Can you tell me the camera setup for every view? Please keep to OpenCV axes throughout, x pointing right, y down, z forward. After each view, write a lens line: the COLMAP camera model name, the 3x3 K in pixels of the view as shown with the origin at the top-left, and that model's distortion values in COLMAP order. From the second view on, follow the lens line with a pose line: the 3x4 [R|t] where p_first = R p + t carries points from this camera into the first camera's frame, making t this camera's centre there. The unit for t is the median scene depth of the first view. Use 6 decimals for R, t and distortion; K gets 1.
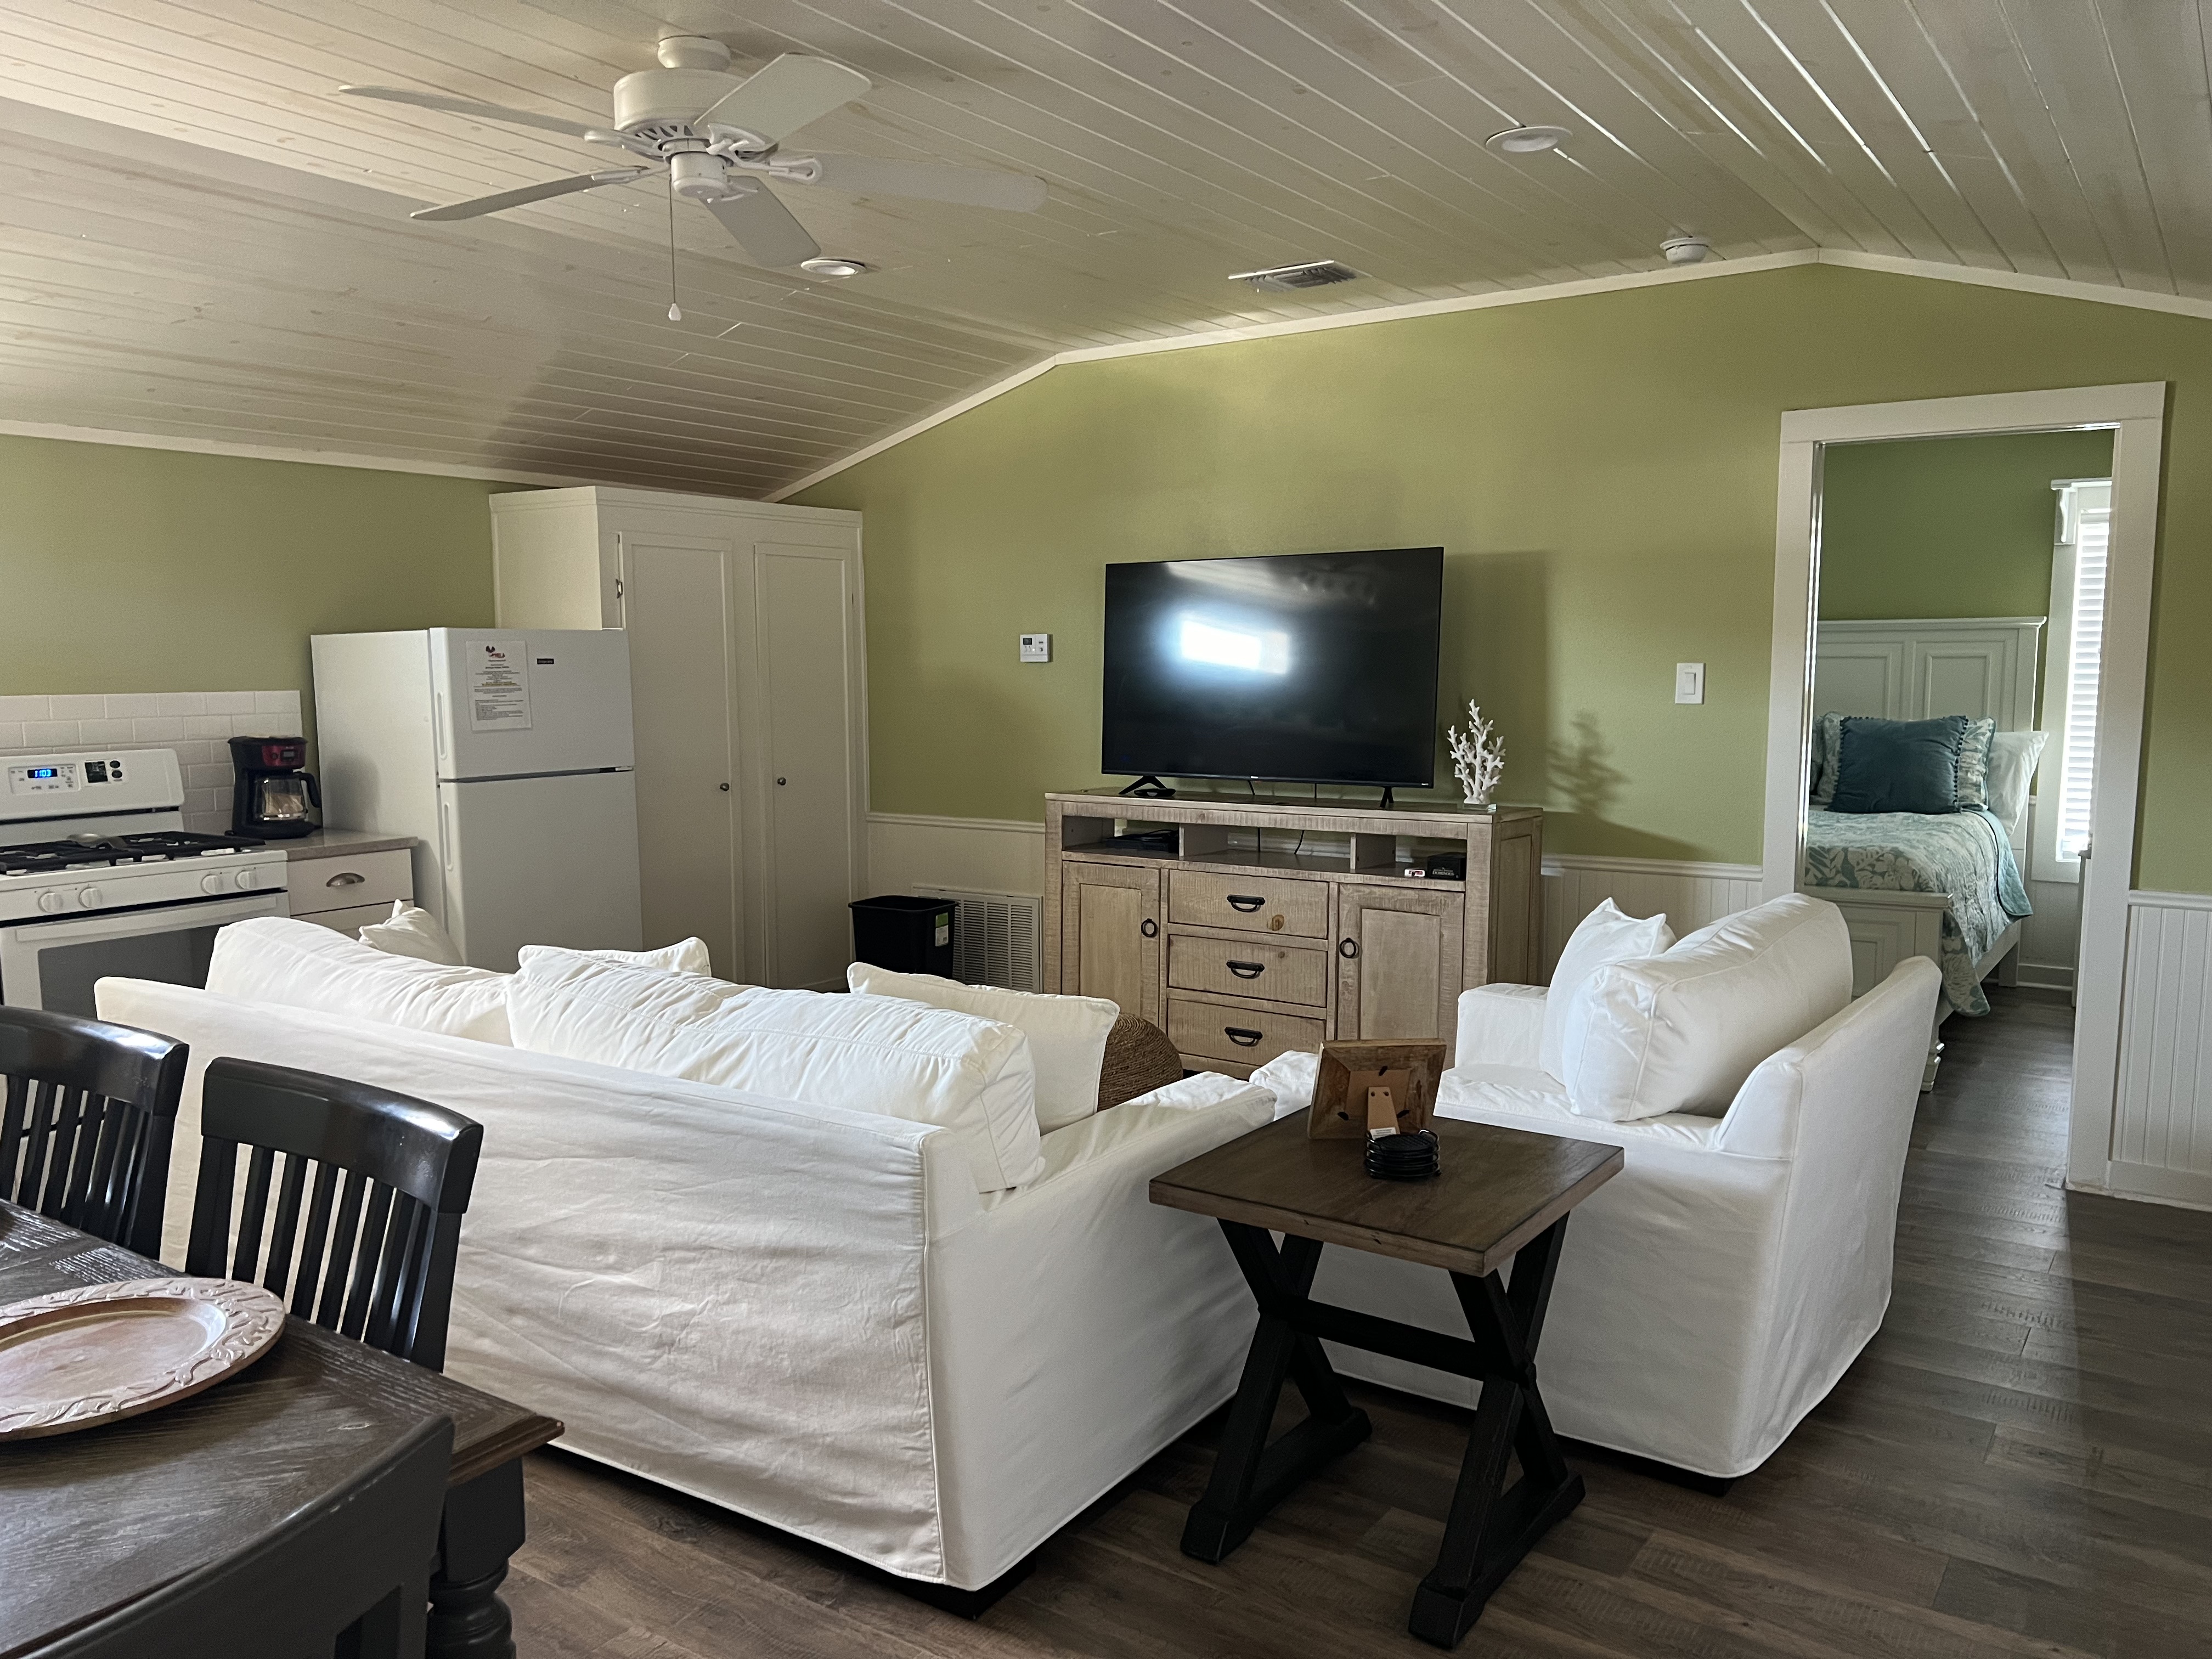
lens RADIAL K [[1641.1, 0, 1107.6], [0, 1641.1, 842.9], [0, 0, 1]] dist [0.058512, -0.070039]
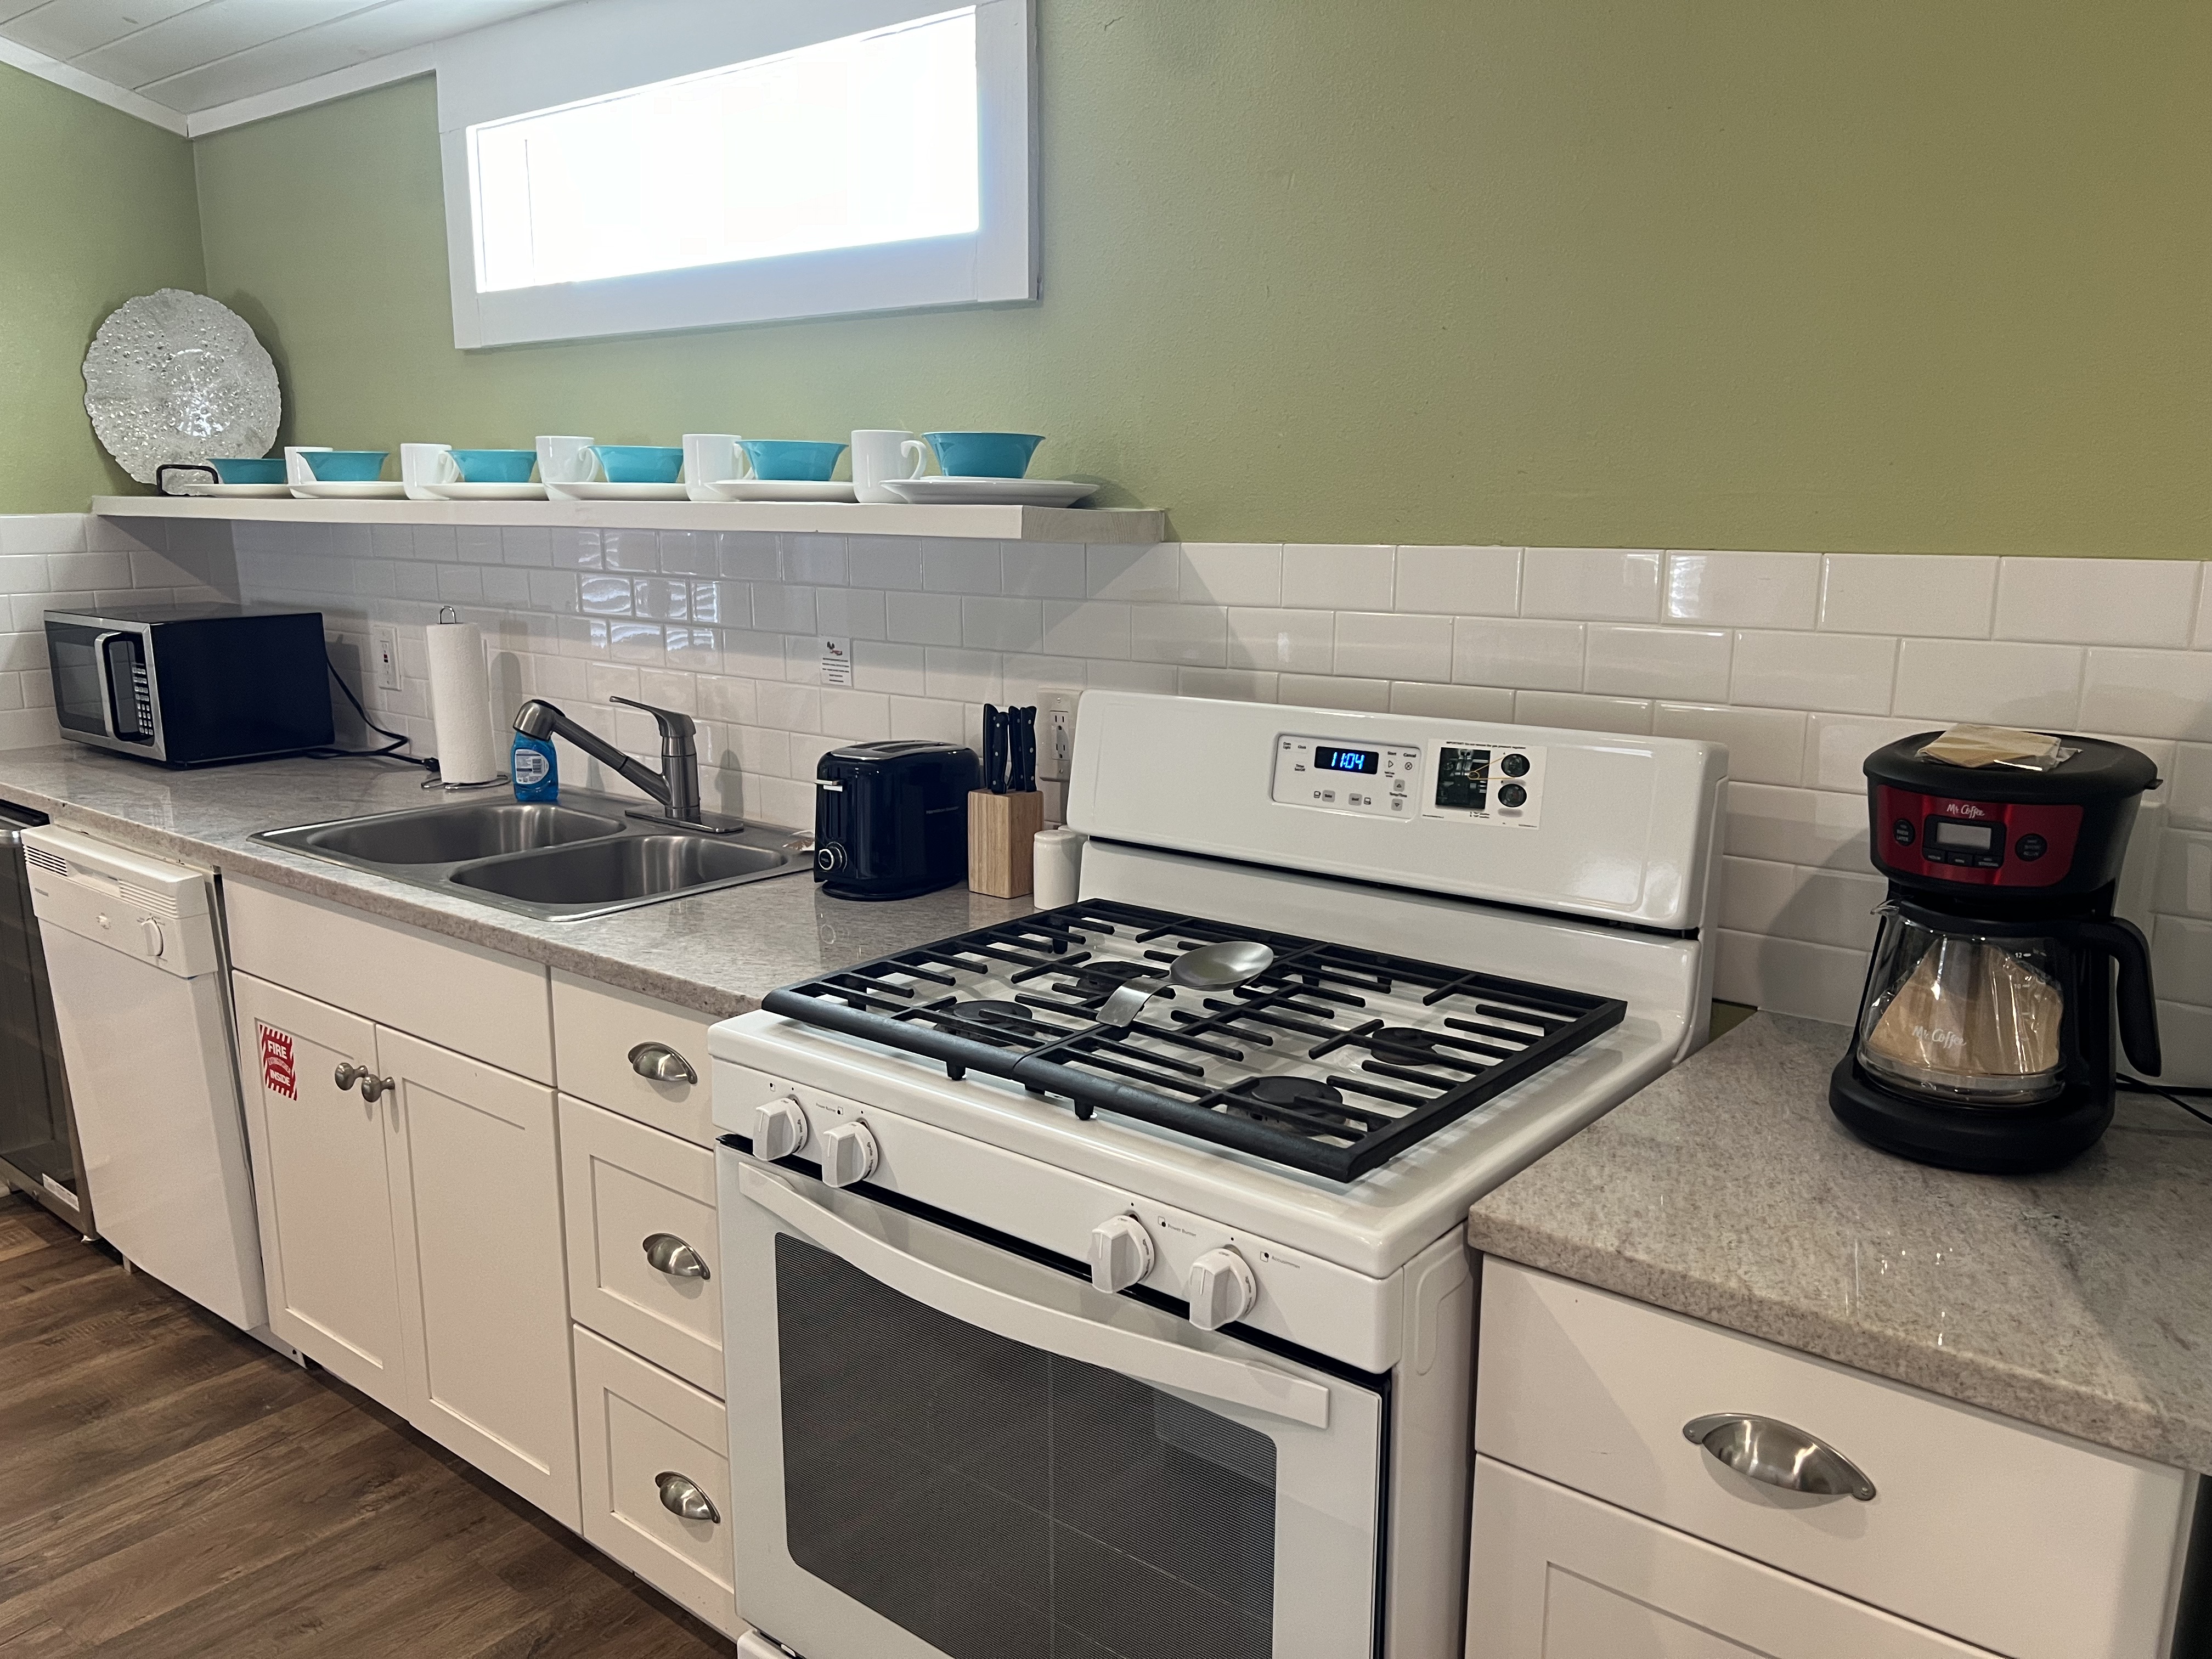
lens RADIAL K [[1661.8, 0, 1106.0], [0, 1661.8, 829.5], [0, 0, 1]] dist [0.110684, -0.145874]
pose [[-0.076285, 0.212195, -0.974245, -0.259250], [-0.108805, 0.969486, 0.219678, -0.099540], [0.991132, 0.122761, -0.050870, 0.933977]]
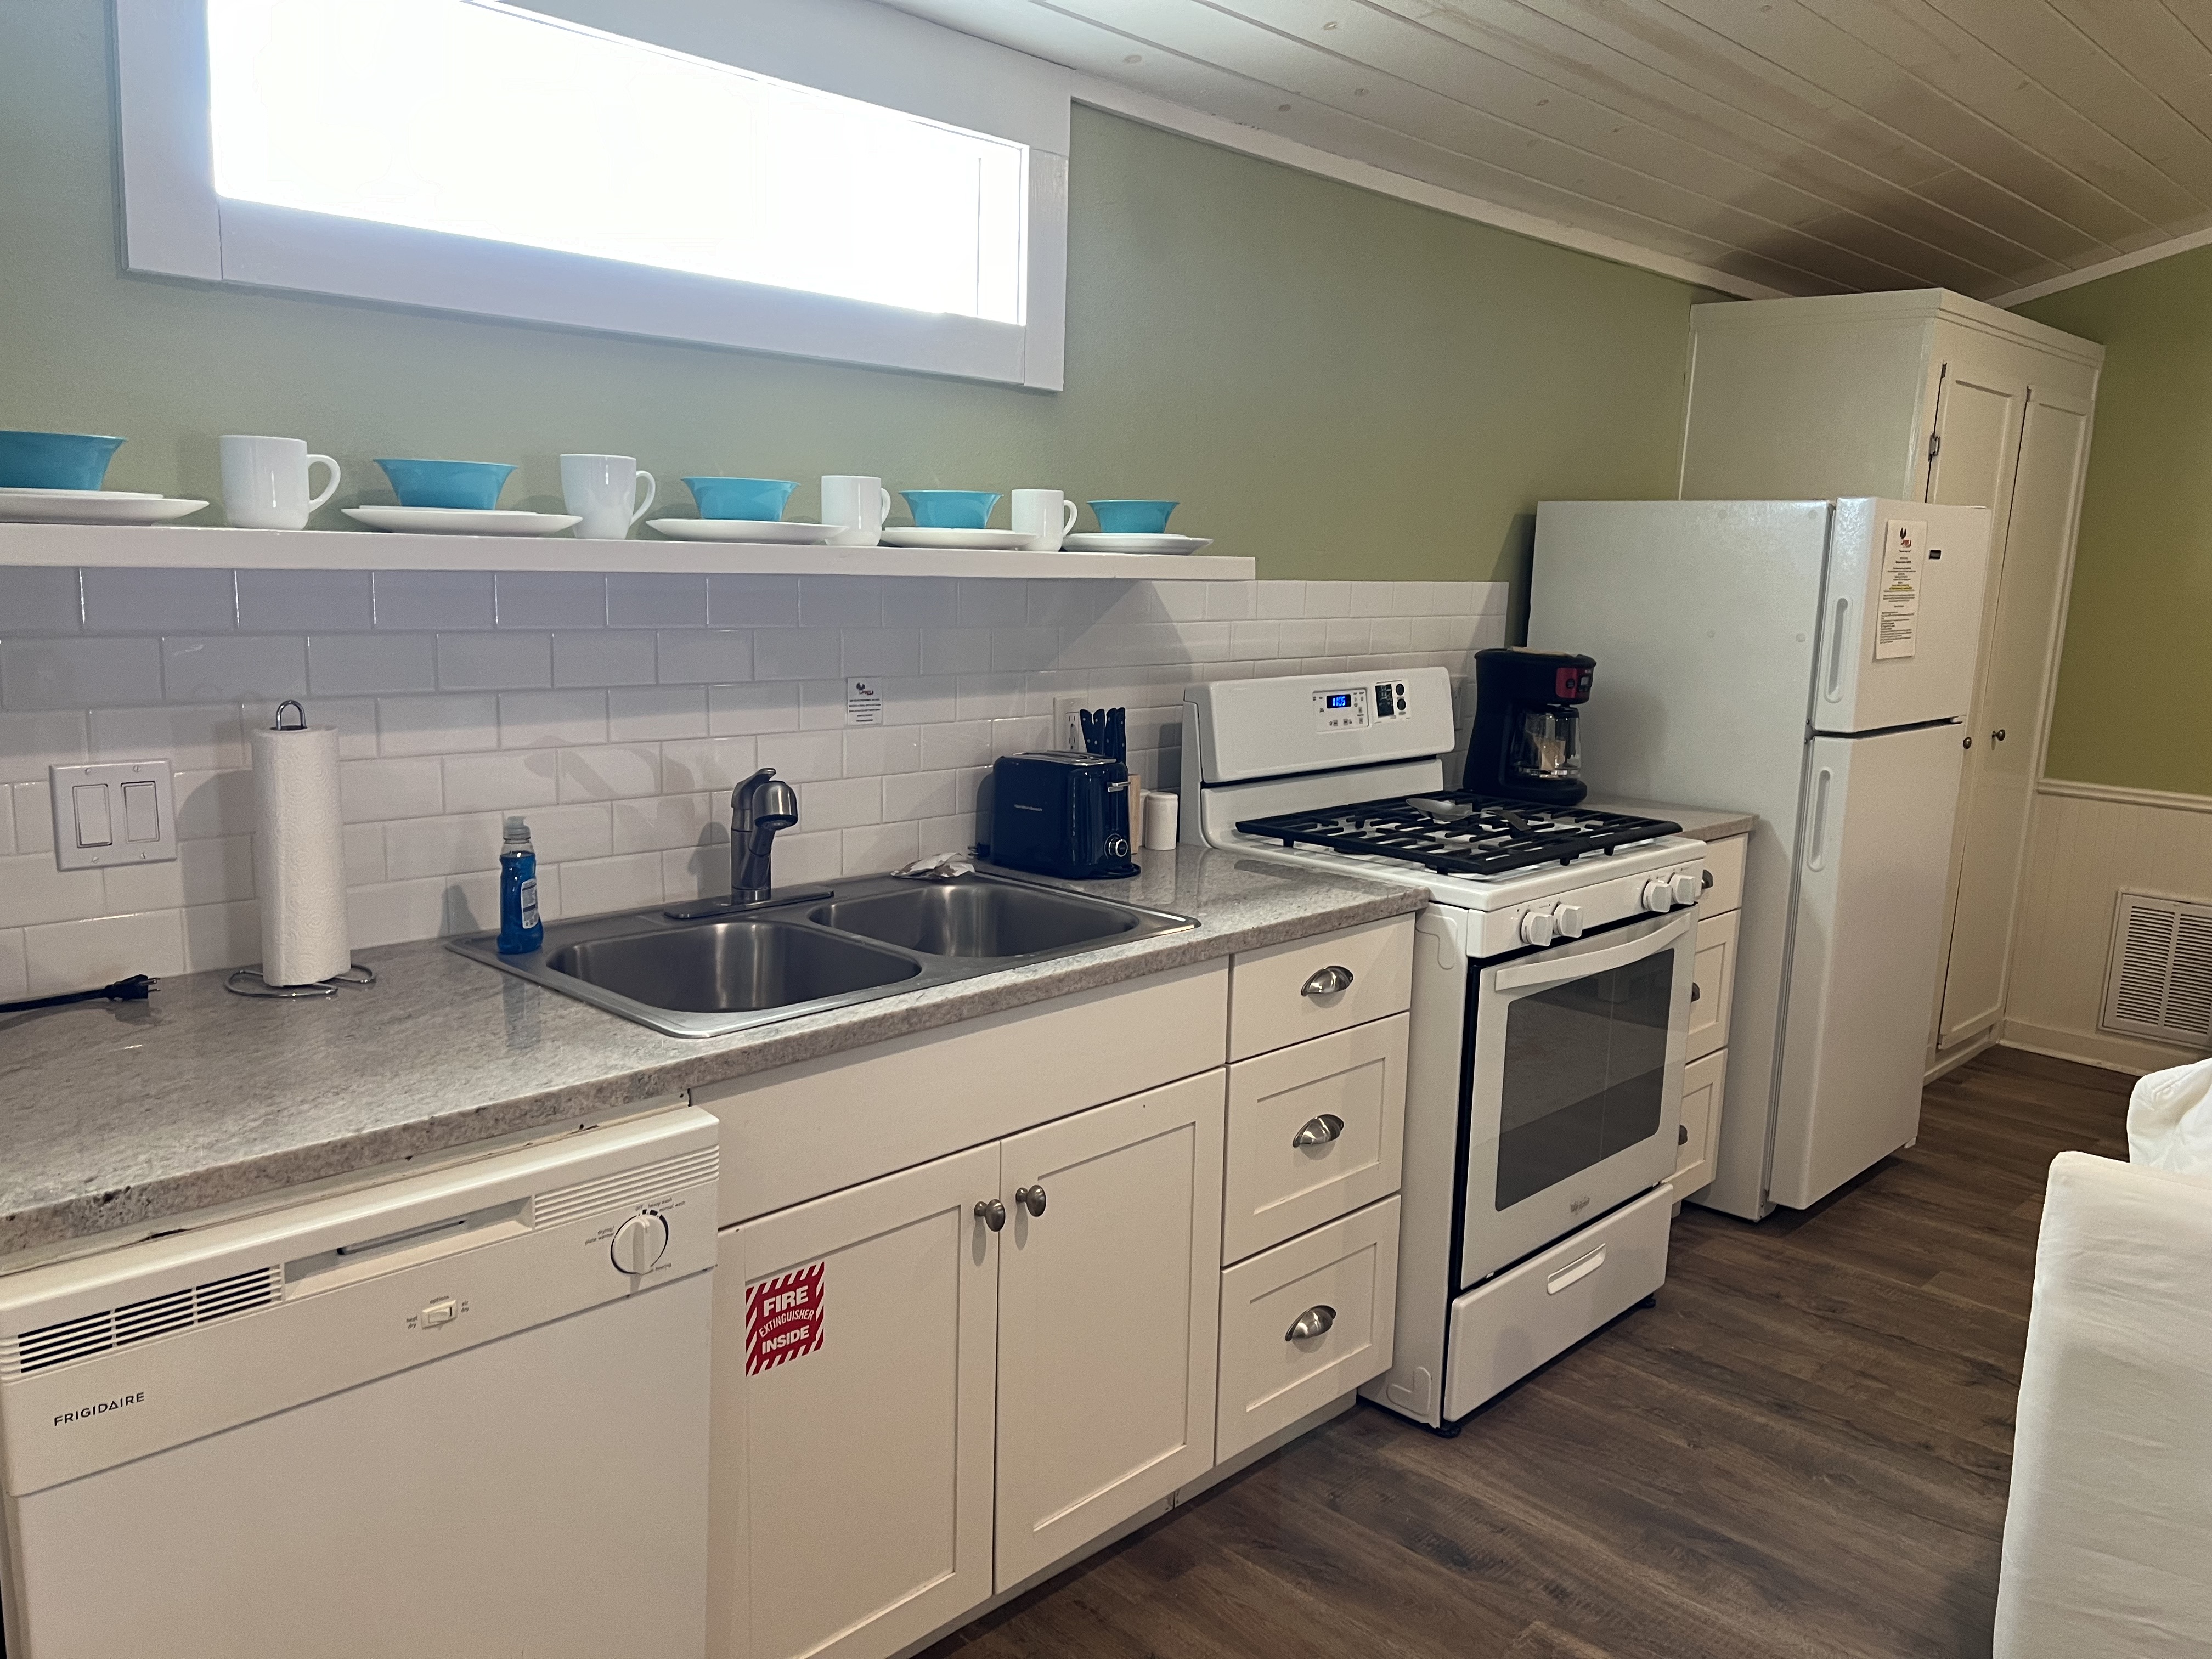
lens RADIAL K [[1641.1, 0, 1107.6], [0, 1641.1, 842.9], [0, 0, 1]] dist [0.058512, -0.070039]
pose [[0.986520, 0.067277, -0.149172, -0.608849], [-0.058092, 0.996186, 0.065103, -0.022006], [0.152983, -0.055560, 0.986666, 0.325575]]
